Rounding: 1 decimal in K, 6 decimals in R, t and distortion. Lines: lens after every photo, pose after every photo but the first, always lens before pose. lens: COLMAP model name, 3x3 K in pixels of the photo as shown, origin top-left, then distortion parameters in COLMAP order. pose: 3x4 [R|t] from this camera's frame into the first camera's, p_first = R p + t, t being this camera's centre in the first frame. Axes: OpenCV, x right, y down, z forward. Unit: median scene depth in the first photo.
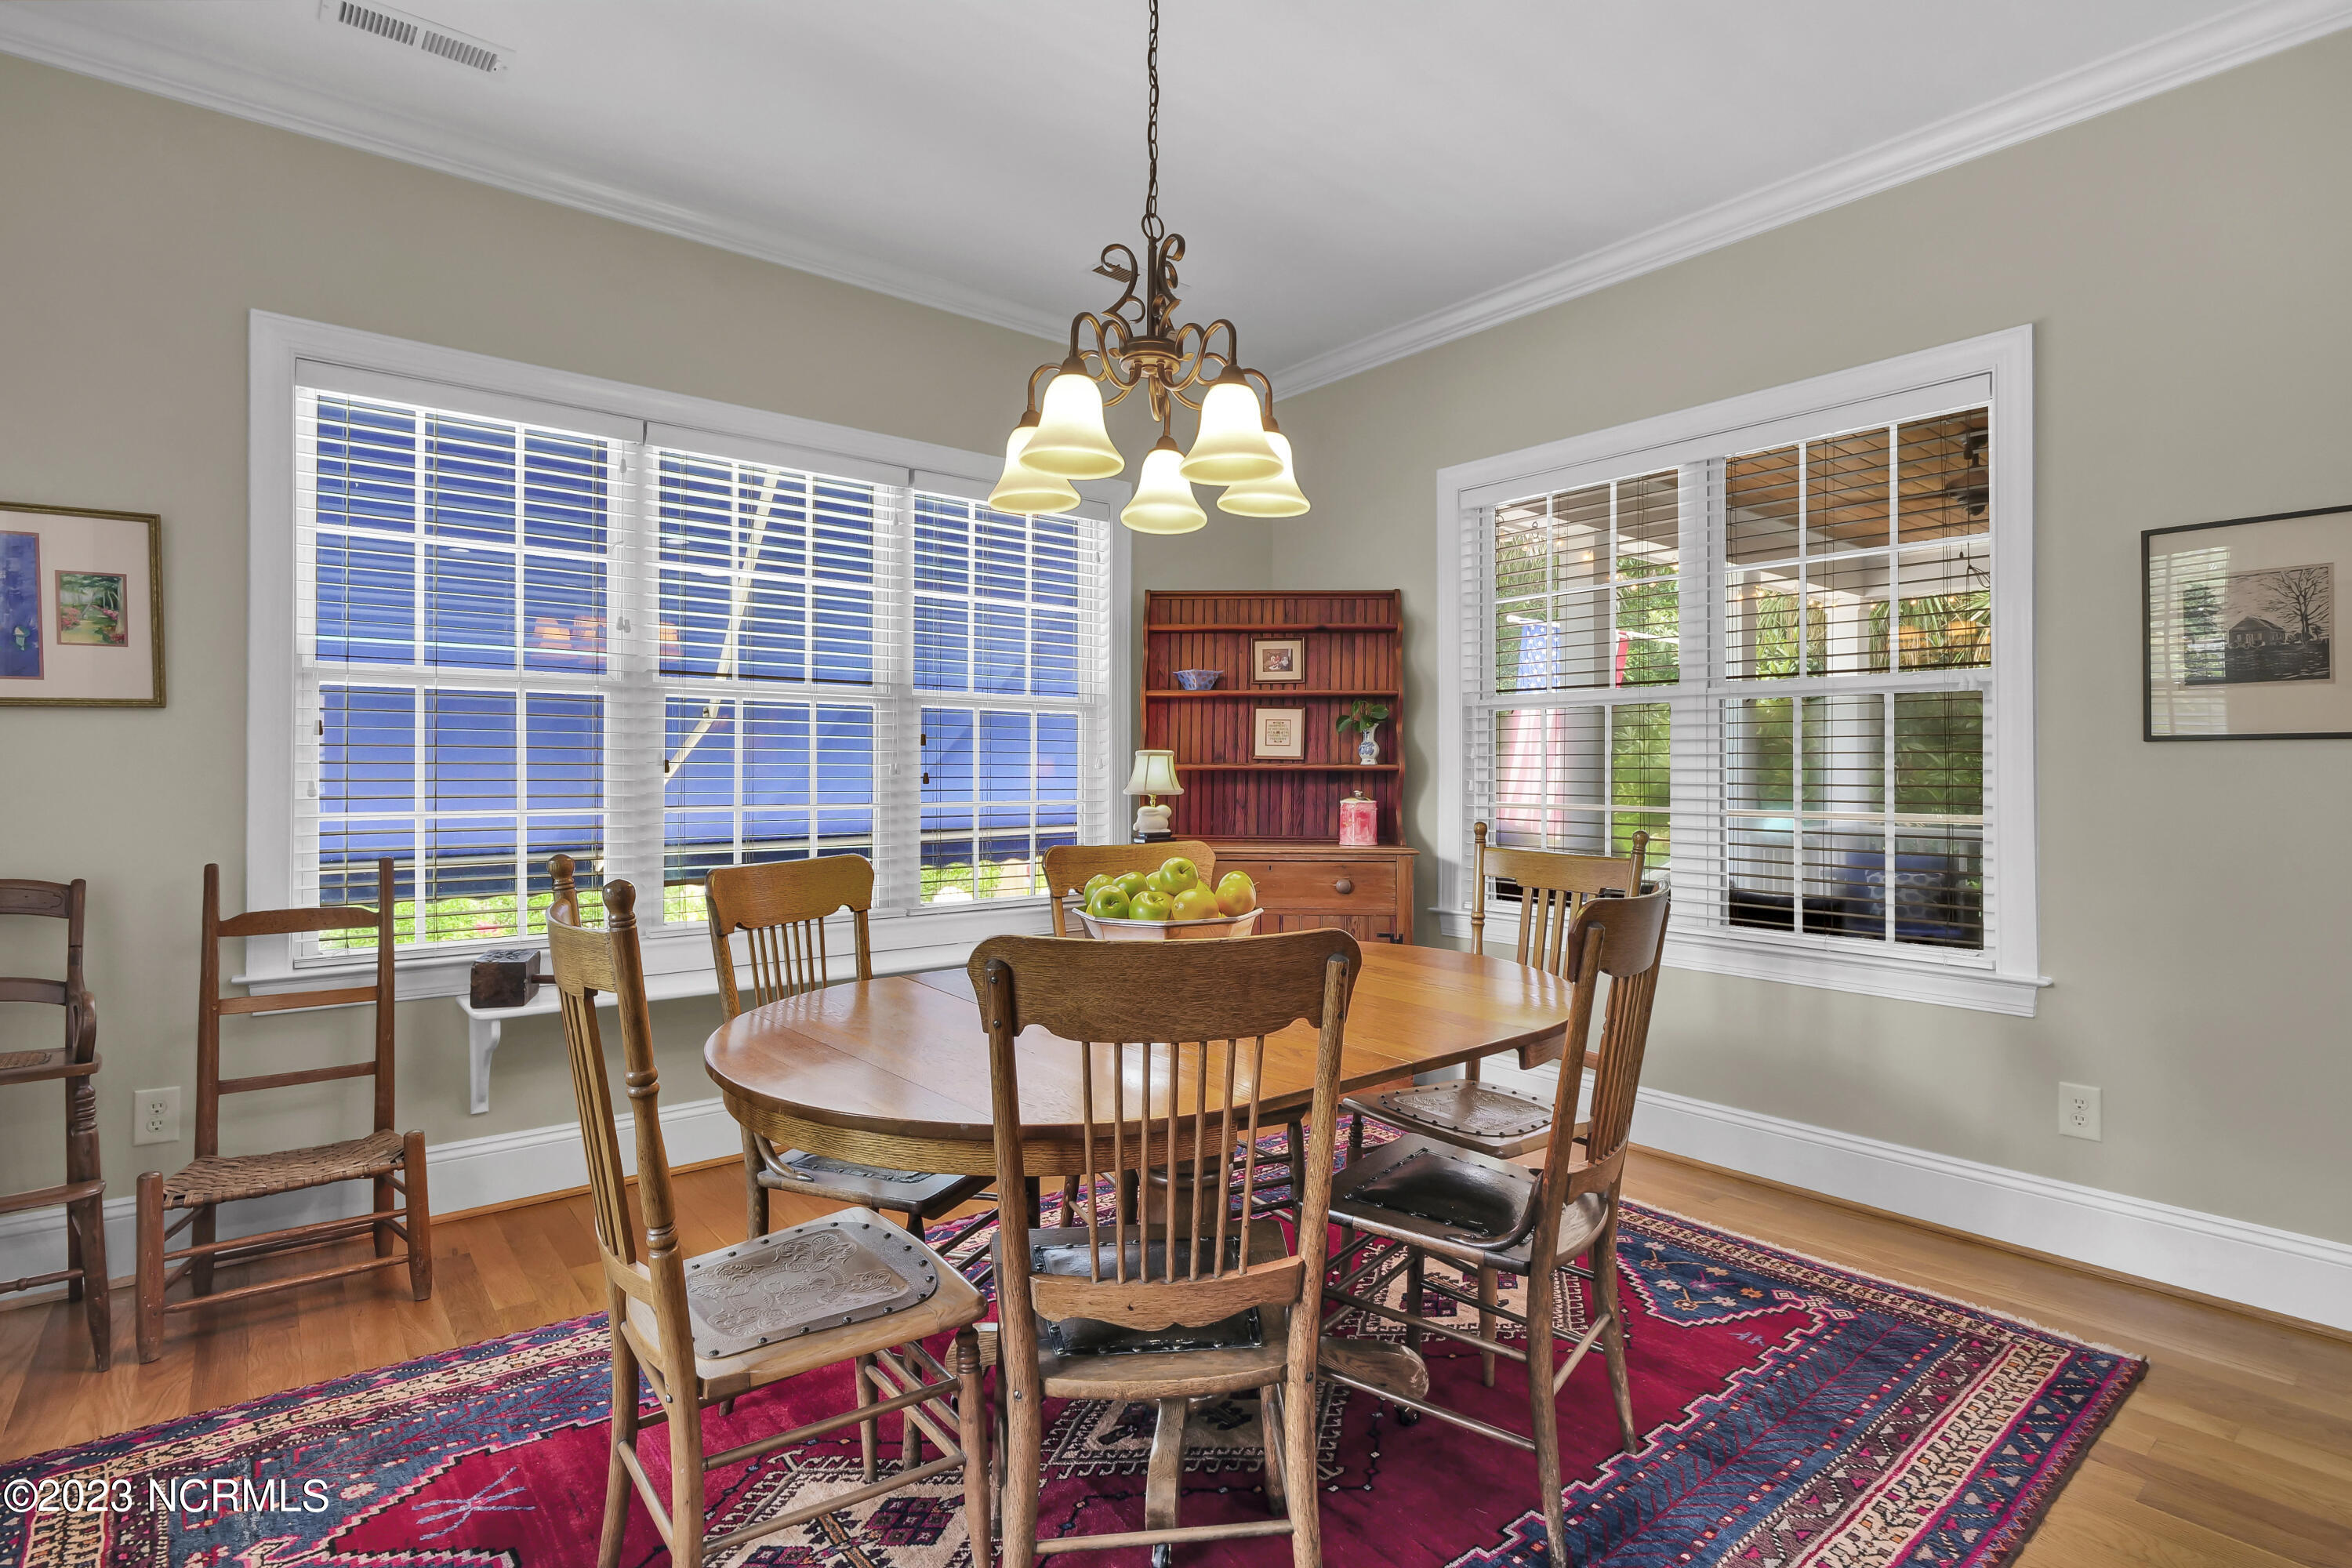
lens RADIAL K [[1140.2, 0, 1175.1], [0, 1140.2, 781.4], [0, 0, 1]] dist [-0.005807, -0.000666]
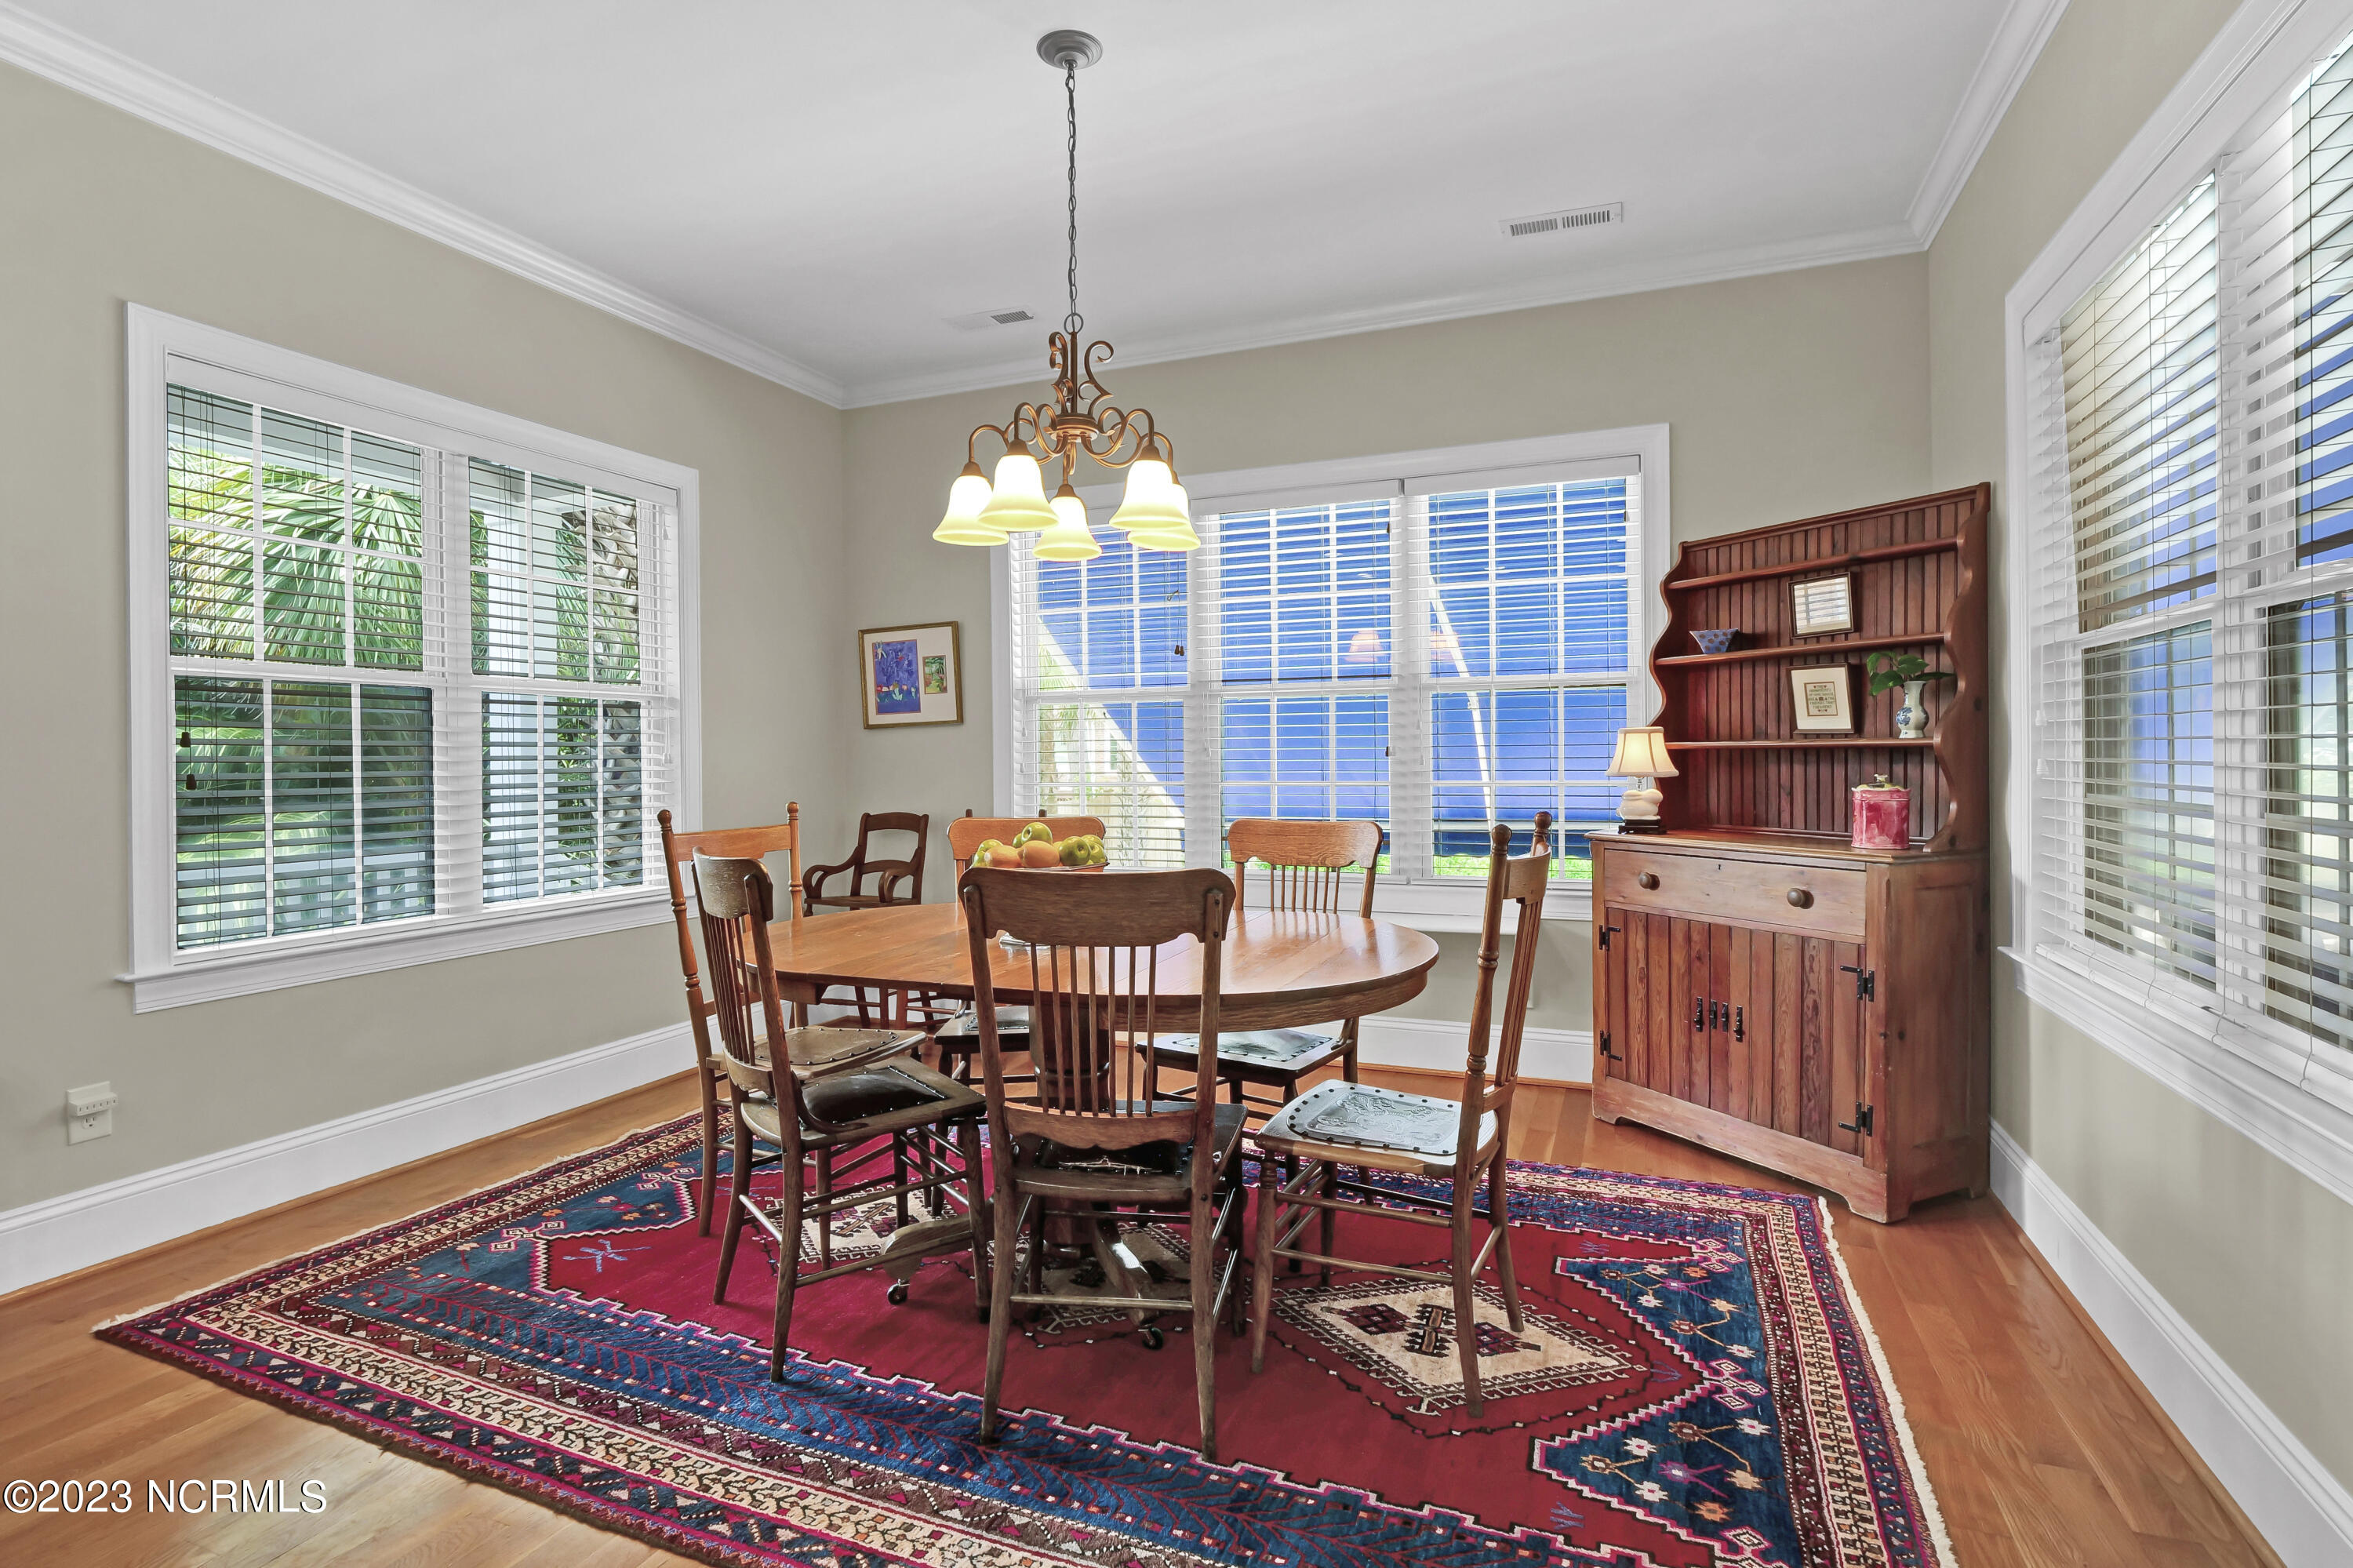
lens RADIAL K [[1140.7, 0, 1174.4], [0, 1140.7, 778.0], [0, 0, 1]] dist [-0.005807, -0.000666]
pose [[0.489149, 0.006453, -0.872176, 0.570063], [-0.000569, 0.999975, 0.007079, 0.006595], [0.872200, -0.002966, 0.489141, 0.240251]]
